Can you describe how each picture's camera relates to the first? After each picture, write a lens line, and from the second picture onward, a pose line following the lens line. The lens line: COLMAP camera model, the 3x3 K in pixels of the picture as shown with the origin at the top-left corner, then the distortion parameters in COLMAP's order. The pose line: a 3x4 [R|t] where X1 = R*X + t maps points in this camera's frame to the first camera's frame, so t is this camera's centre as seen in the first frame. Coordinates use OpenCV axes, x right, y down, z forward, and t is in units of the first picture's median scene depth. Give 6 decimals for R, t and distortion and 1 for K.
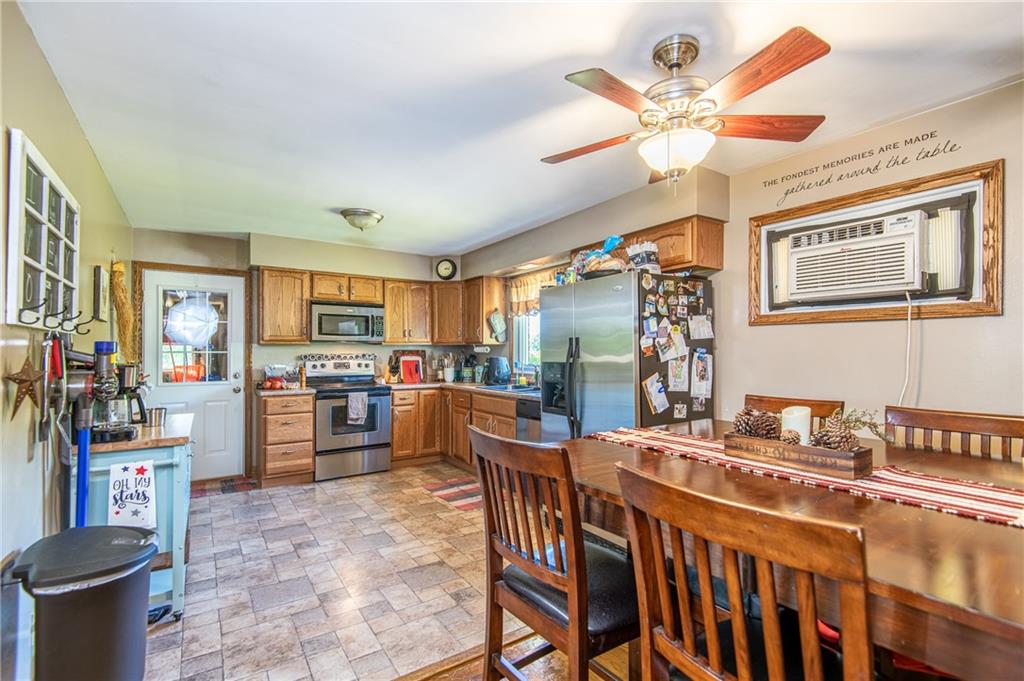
lens RADIAL K [[472.0, 0, 505.7], [0, 472.0, 346.5], [0, 0, 1]] dist [0.020304, -0.009789]
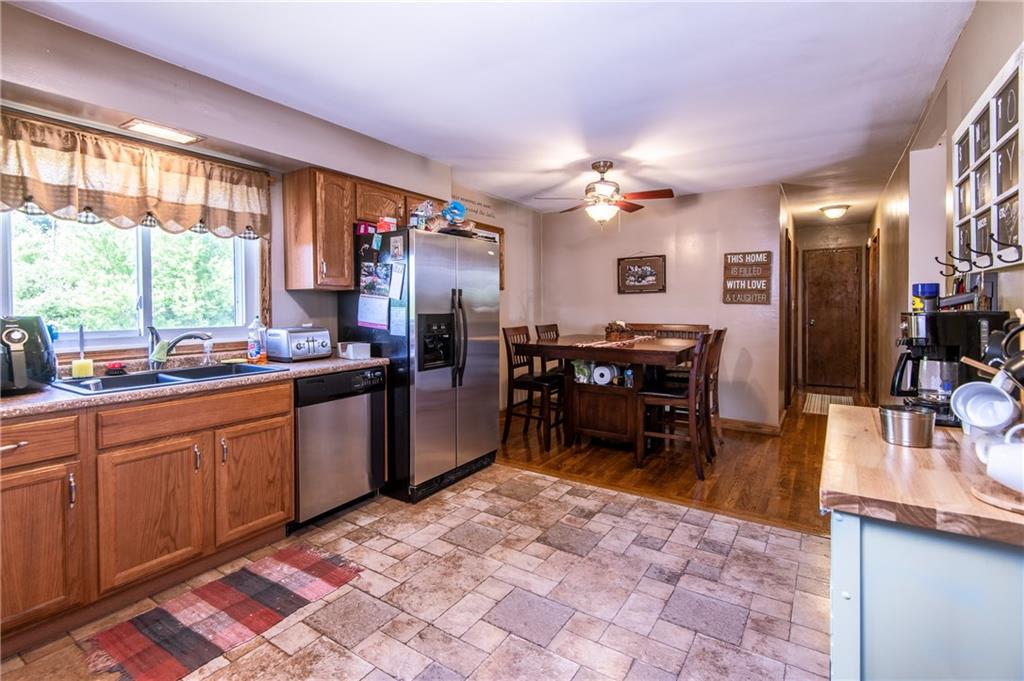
lens RADIAL K [[472.0, 0, 502.8], [0, 472.0, 309.6], [0, 0, 1]] dist [0.020304, -0.009789]
pose [[-0.385846, -0.002063, 0.922561, -0.966026], [-0.002544, 0.999996, 0.001172, 0.028469], [-0.922560, -0.001895, -0.385850, 1.471224]]
